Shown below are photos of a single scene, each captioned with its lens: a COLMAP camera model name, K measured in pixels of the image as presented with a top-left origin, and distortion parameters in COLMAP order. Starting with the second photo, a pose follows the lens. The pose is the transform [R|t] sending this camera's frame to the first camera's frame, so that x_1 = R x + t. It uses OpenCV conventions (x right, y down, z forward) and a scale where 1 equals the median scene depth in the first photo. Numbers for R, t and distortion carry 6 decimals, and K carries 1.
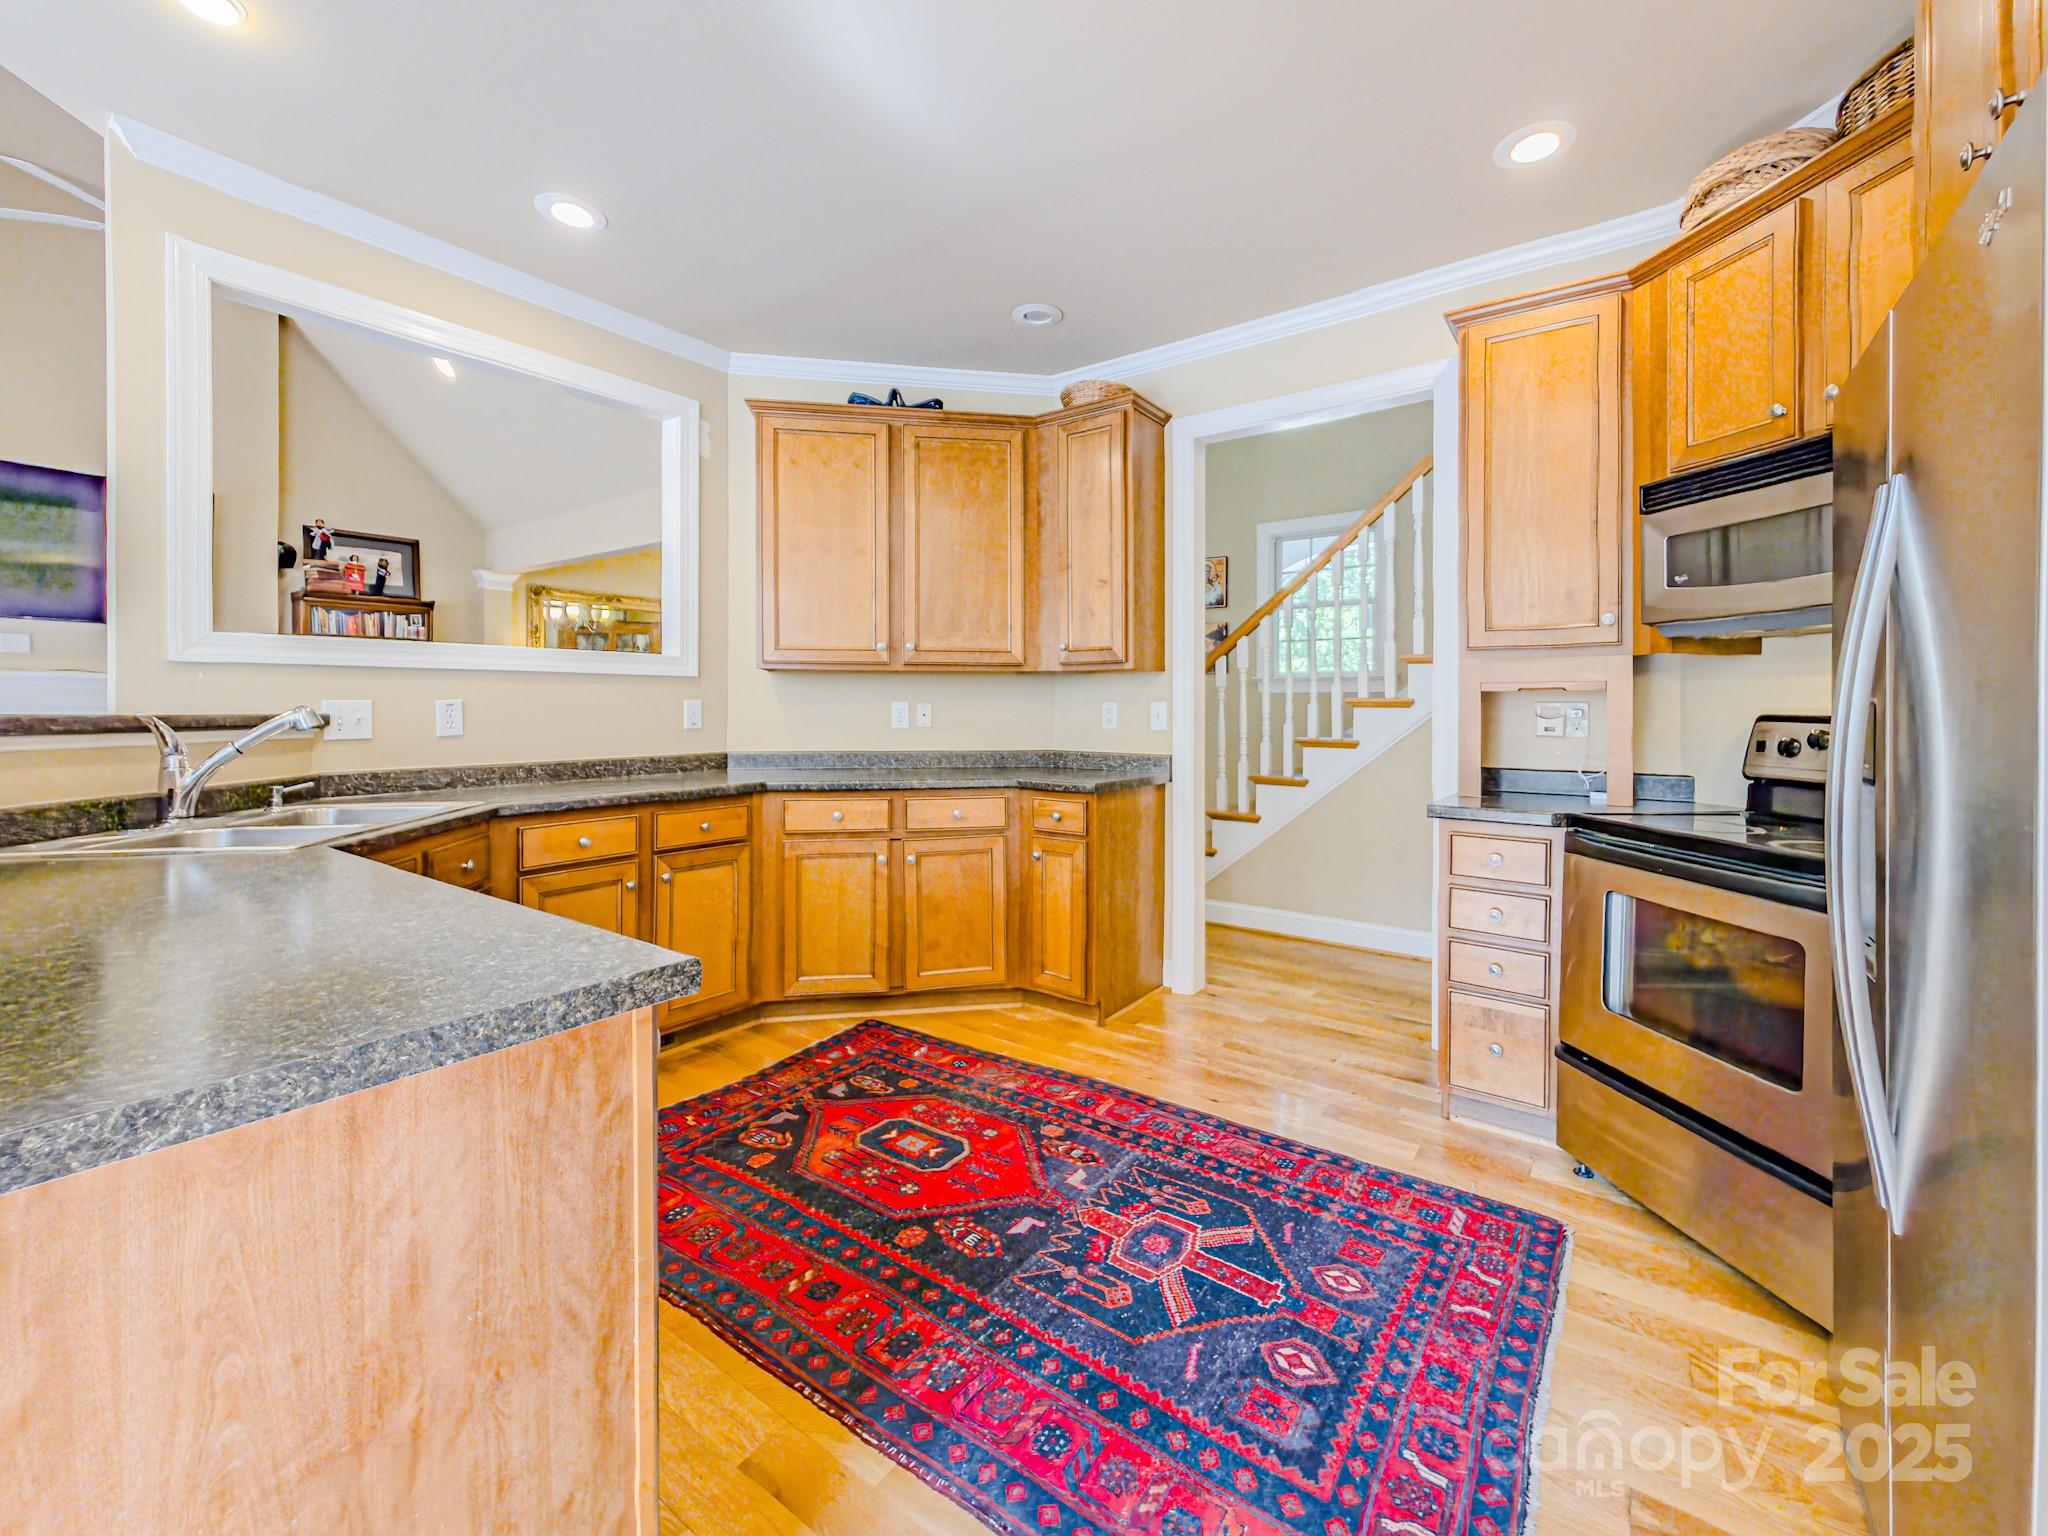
lens RADIAL K [[862.2, 0, 1005.4], [0, 862.2, 707.4], [0, 0, 1]] dist [0.001020, 0.000158]
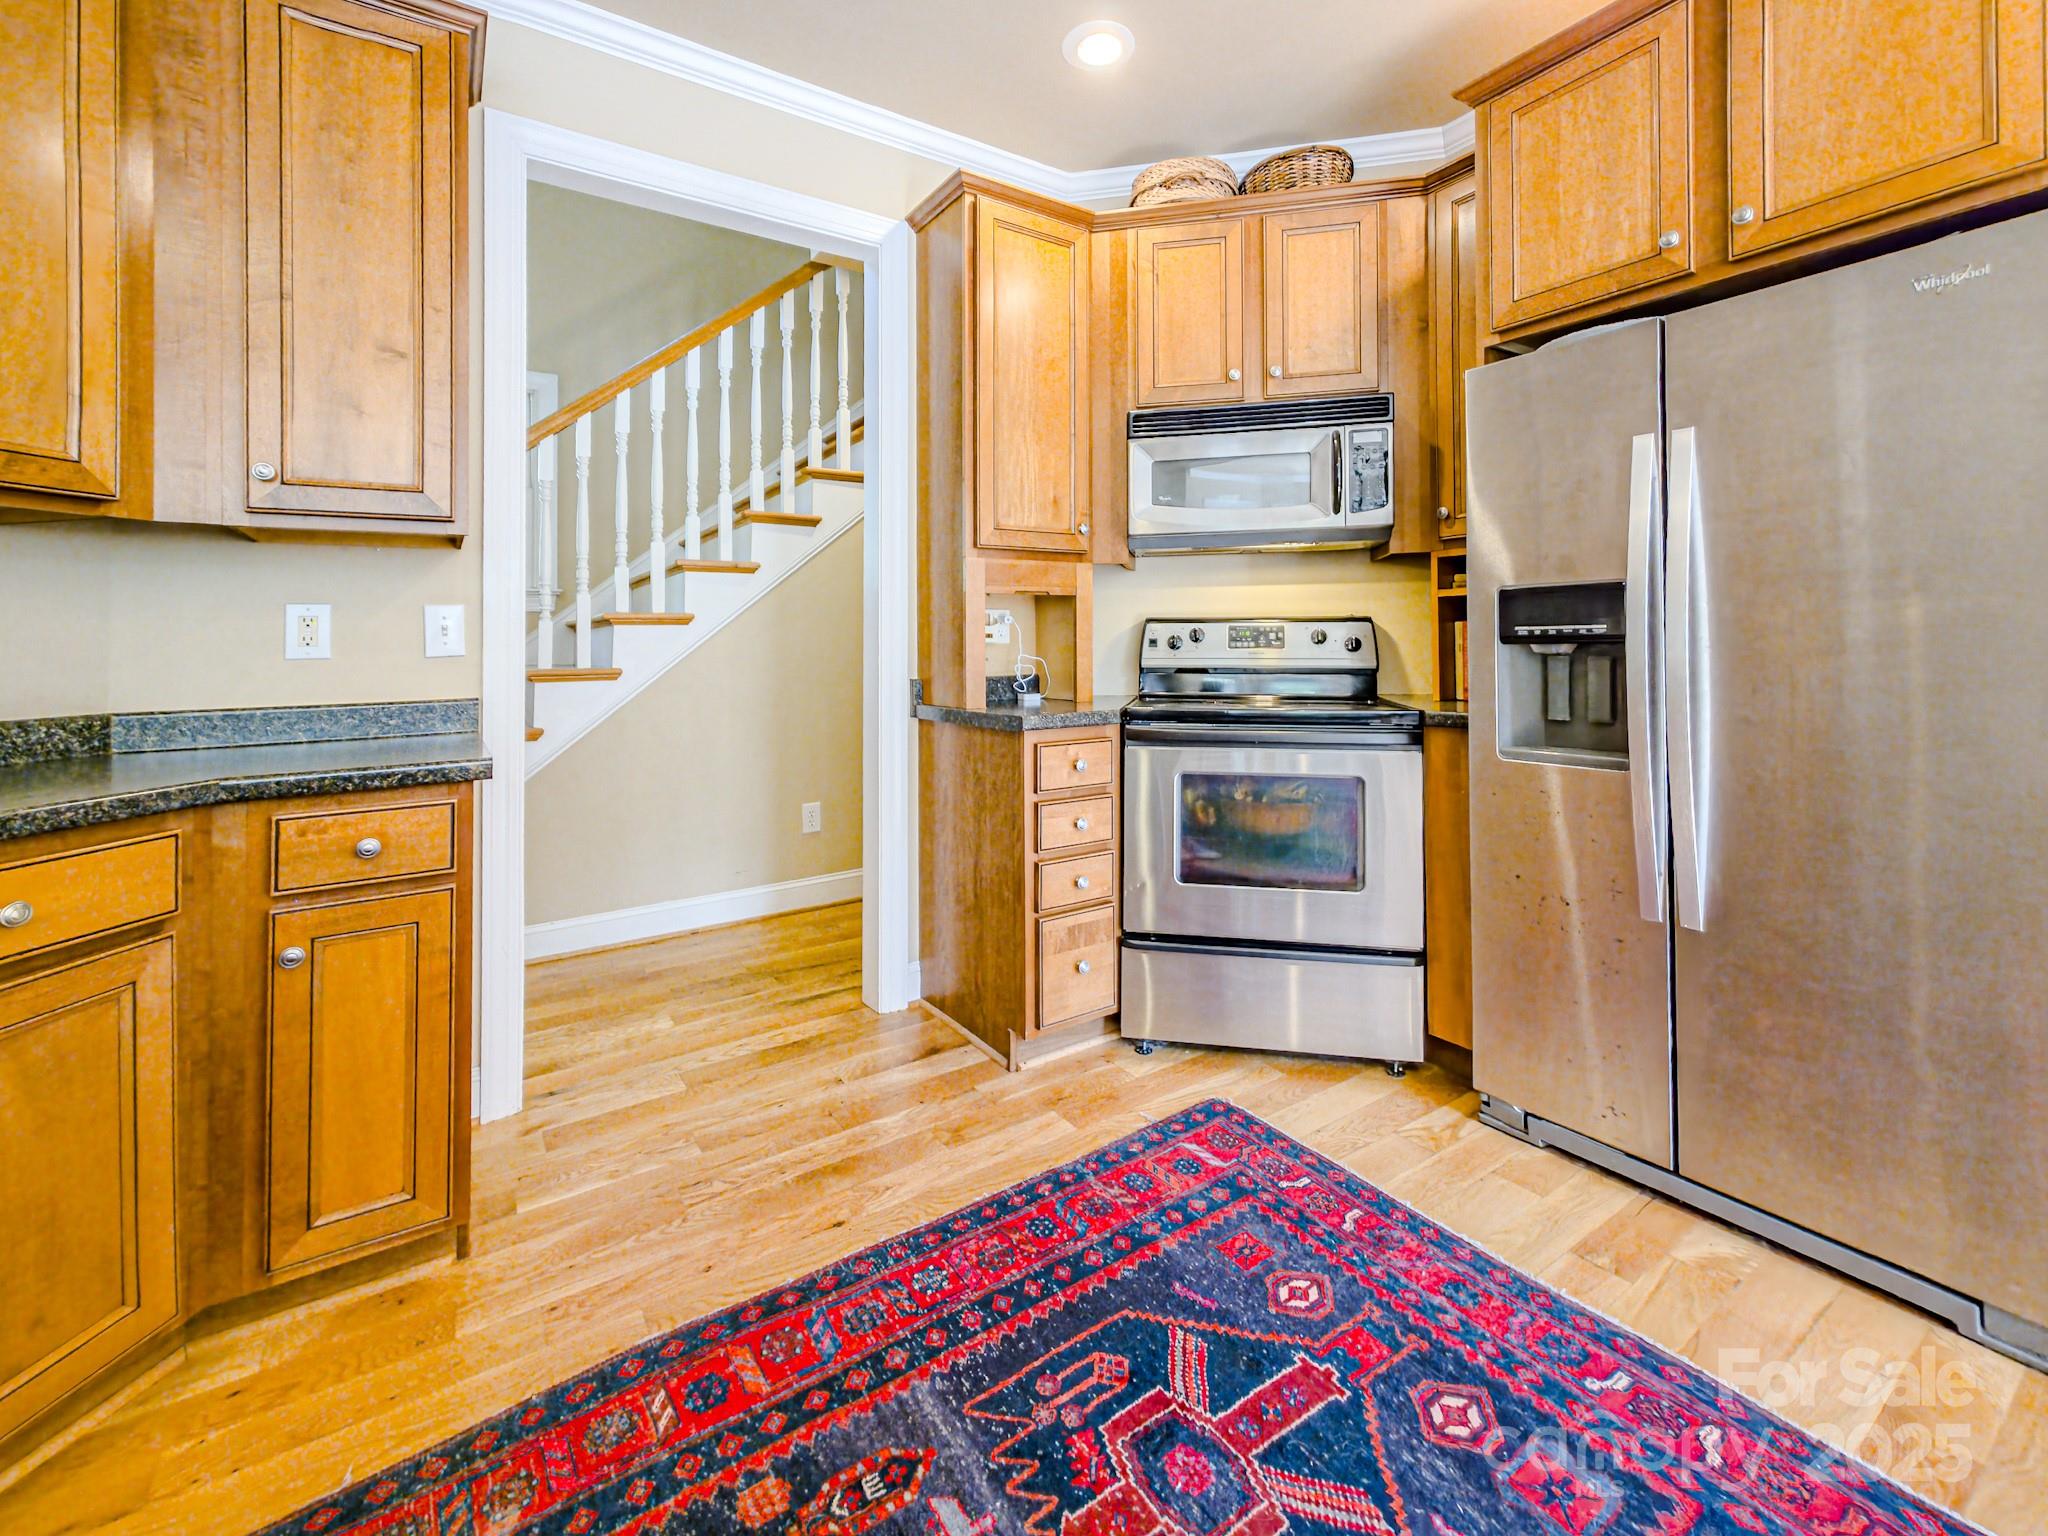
lens RADIAL K [[869.1, 0, 1038.4], [0, 869.1, 631.9], [0, 0, 1]] dist [0.001953, 0.000212]
pose [[0.318463, 0.003203, 0.947930, -0.298925], [0.020015, 0.999749, -0.010102, 0.031561], [-0.947724, 0.022190, 0.318319, 0.618904]]
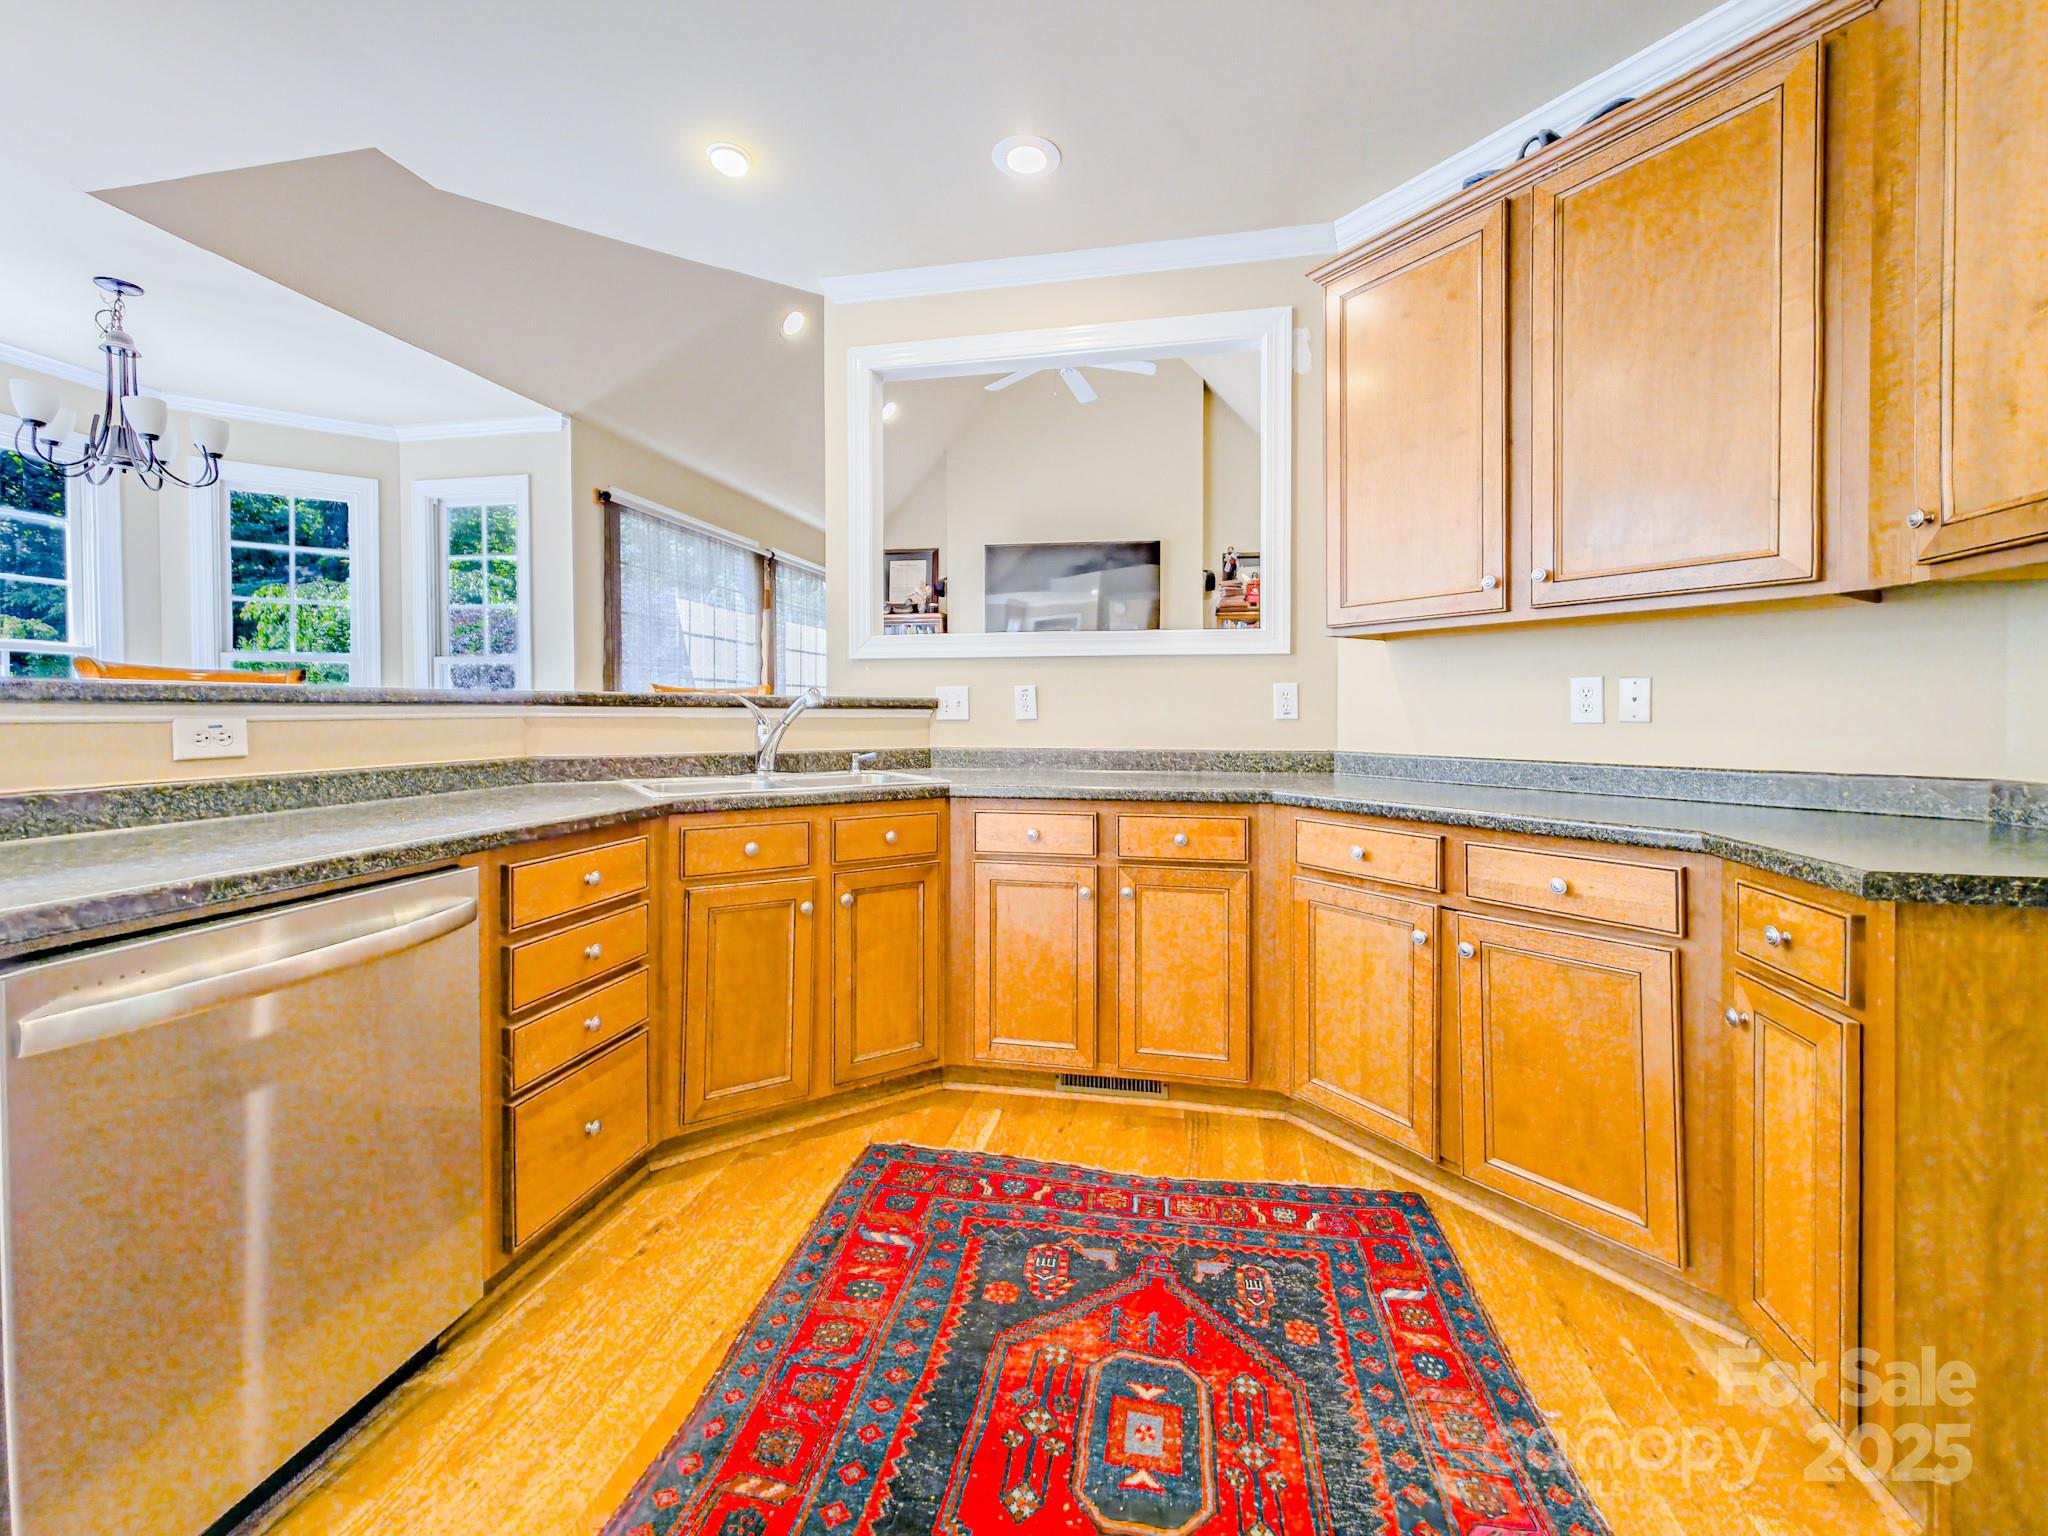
lens RADIAL K [[828.7, 0, 1016.2], [0, 828.7, 714.7], [0, 0, 1]] dist [0.001100, 0.000274]
pose [[0.433637, 0.005434, -0.901071, 0.300109], [-0.000680, 0.999984, 0.005703, 0.022658], [0.901088, -0.001860, 0.433633, 0.592143]]
